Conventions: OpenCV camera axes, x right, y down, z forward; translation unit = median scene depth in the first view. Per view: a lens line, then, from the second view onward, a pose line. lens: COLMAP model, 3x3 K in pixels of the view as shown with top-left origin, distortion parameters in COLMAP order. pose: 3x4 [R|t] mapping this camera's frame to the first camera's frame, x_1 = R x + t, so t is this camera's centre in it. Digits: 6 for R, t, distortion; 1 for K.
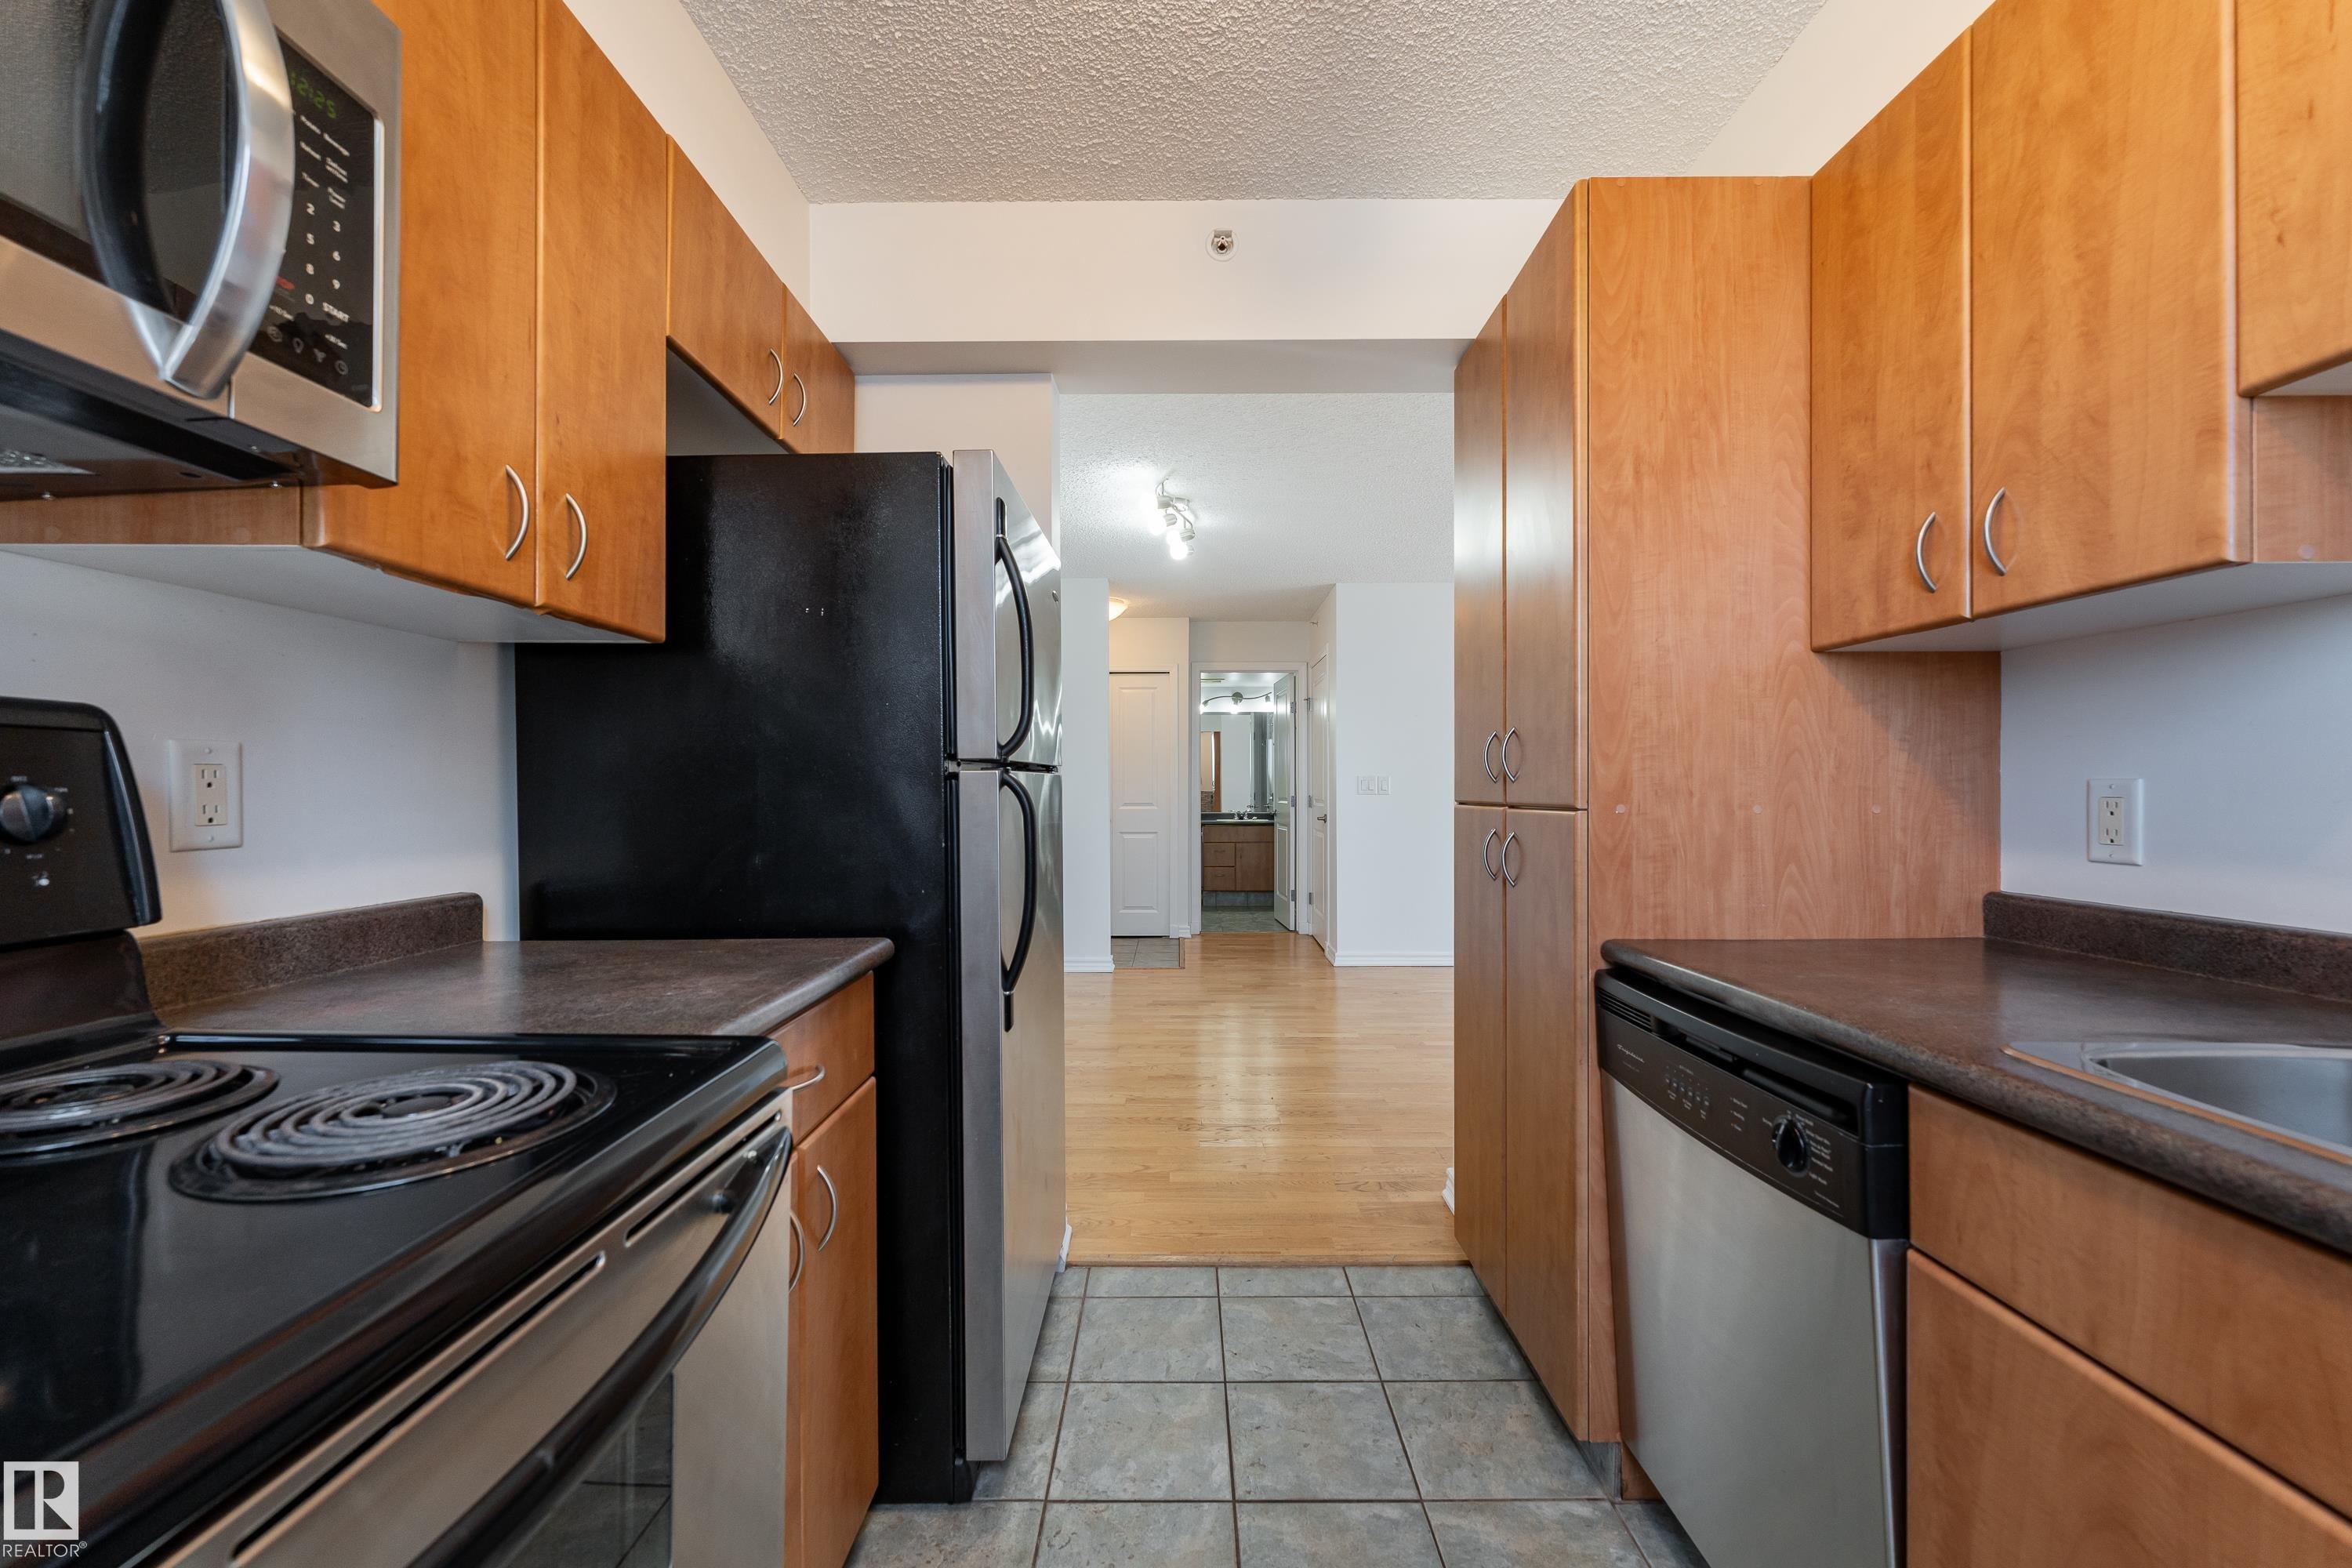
lens RADIAL K [[998.4, 0, 1176.0], [0, 998.4, 784.0], [0, 0, 1]] dist [0.000342, 0.000039]
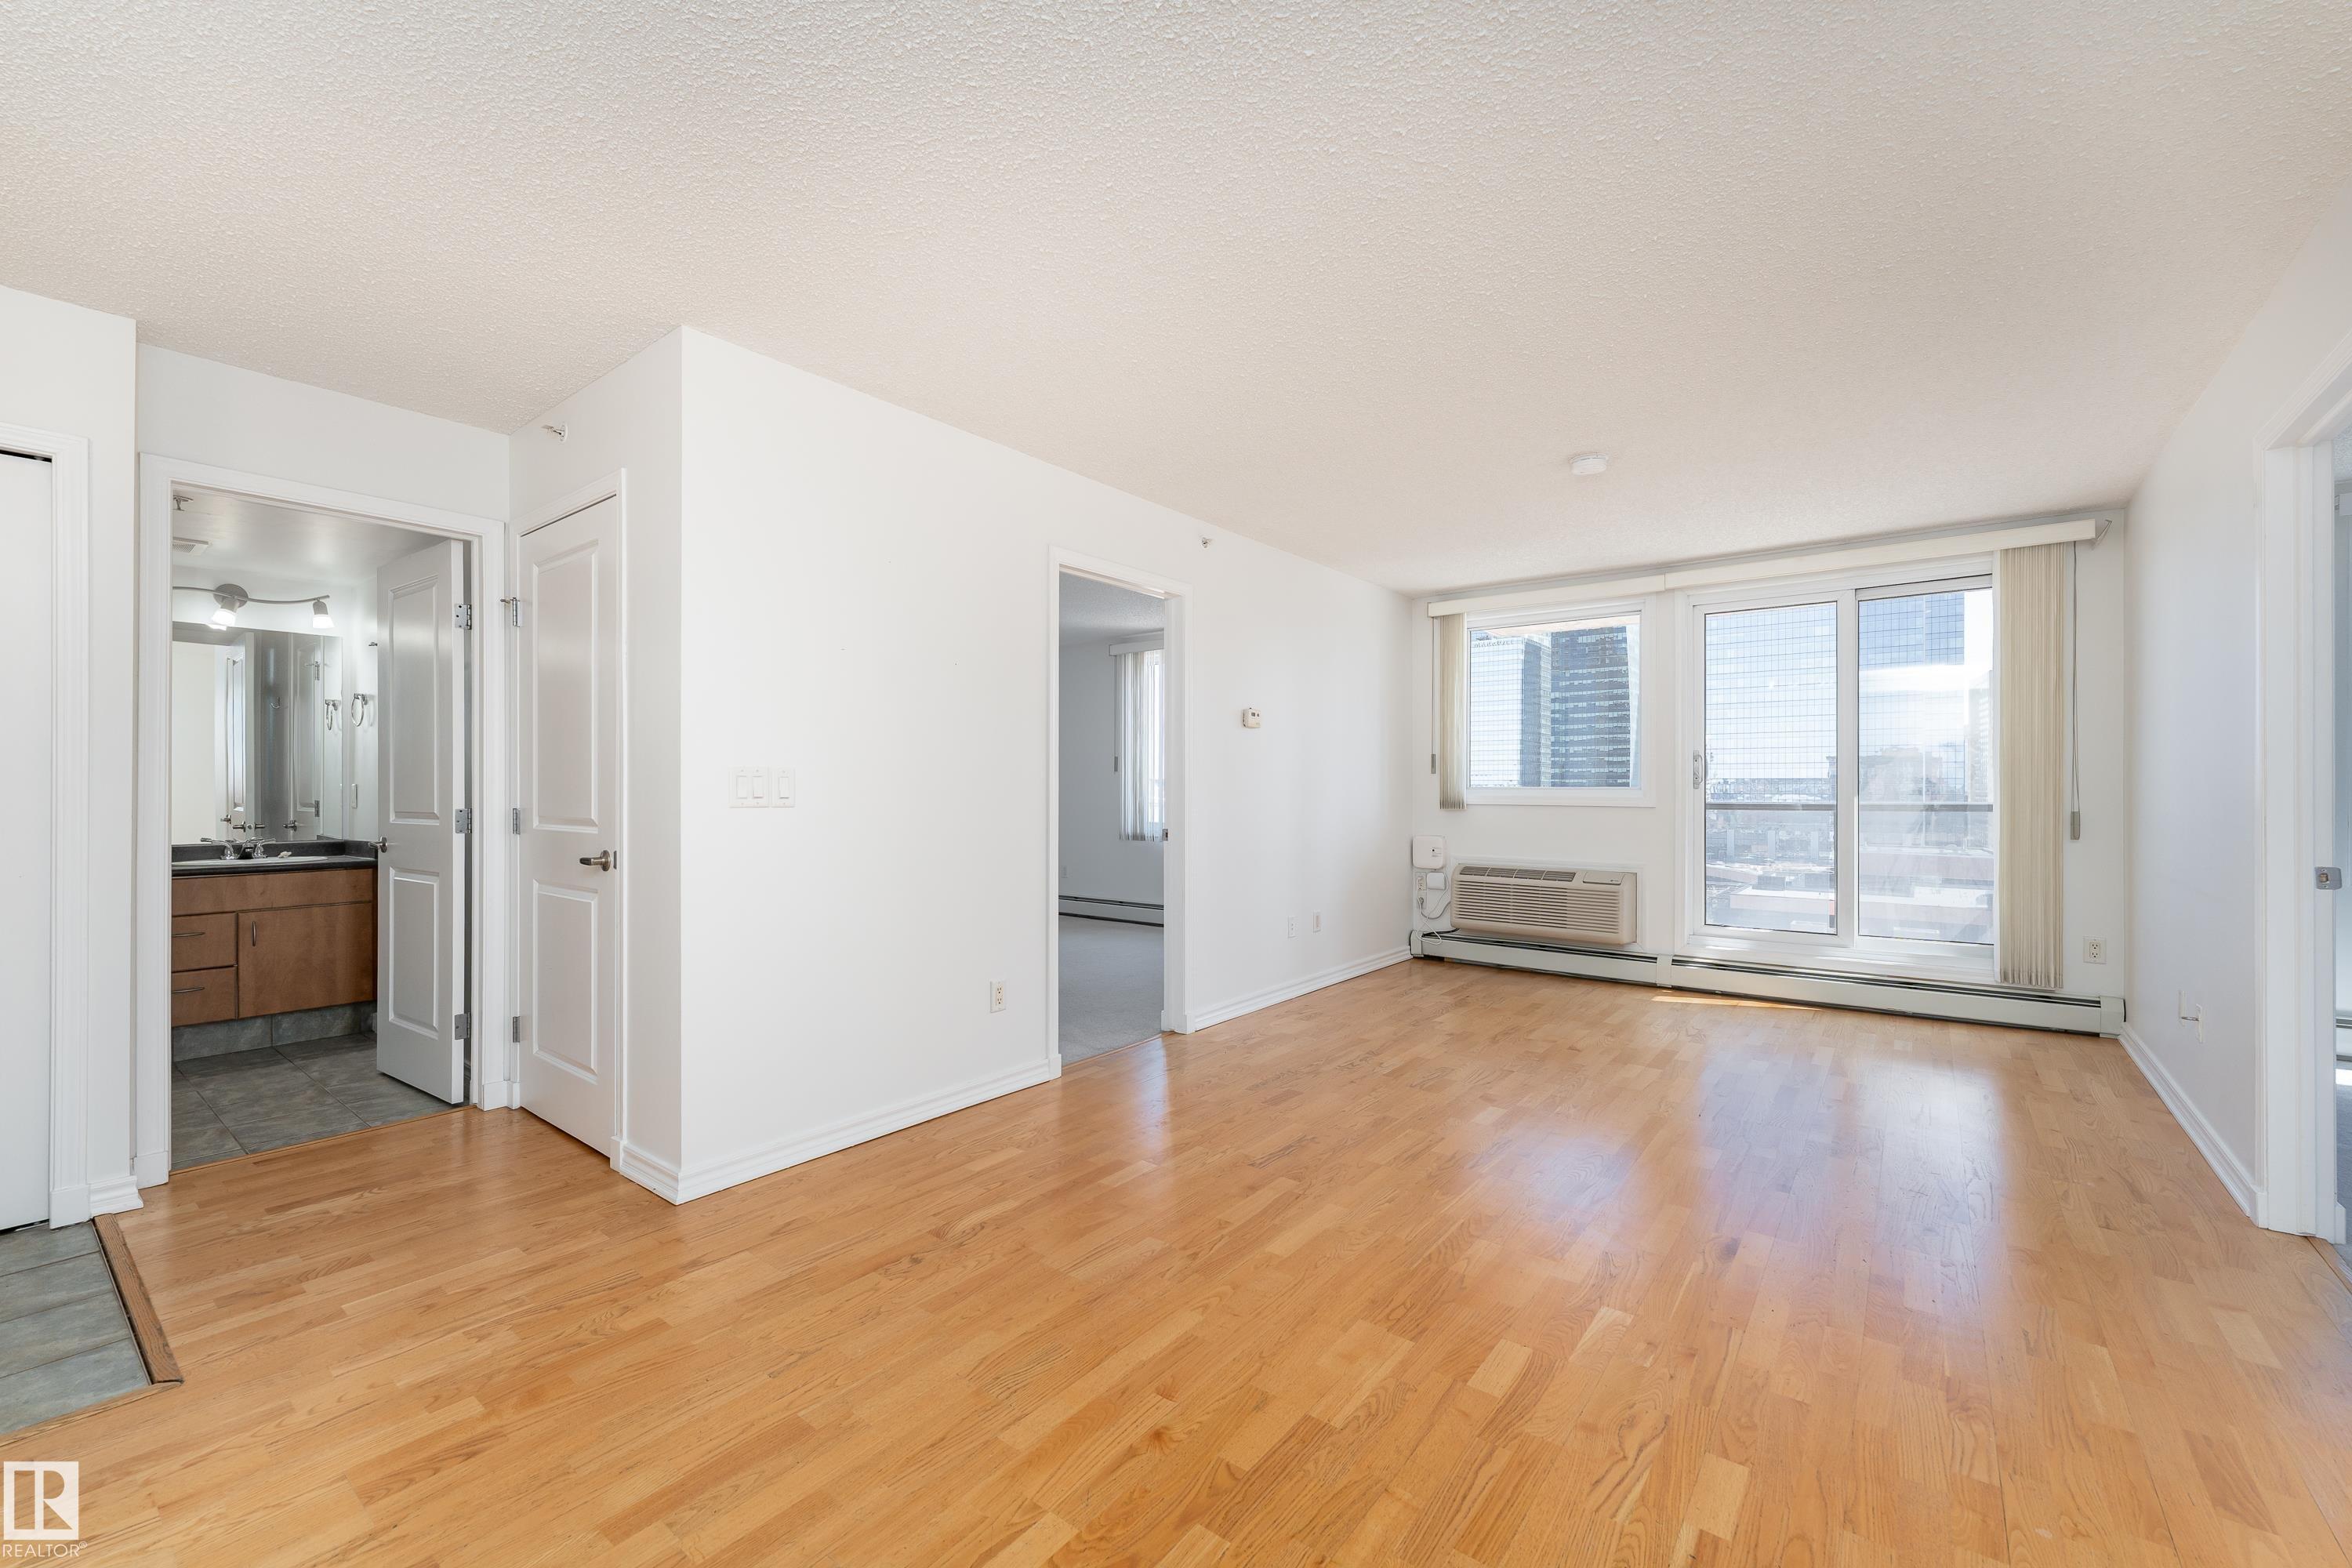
lens RADIAL K [[960.4, 0, 1182.9], [0, 960.4, 791.8], [0, 0, 1]] dist [-0.000413, -0.000062]
pose [[0.607091, -0.000113, 0.794632, -0.031322], [-0.004109, 0.999986, 0.003282, 0.001538], [-0.794622, -0.005258, 0.607082, 0.482154]]
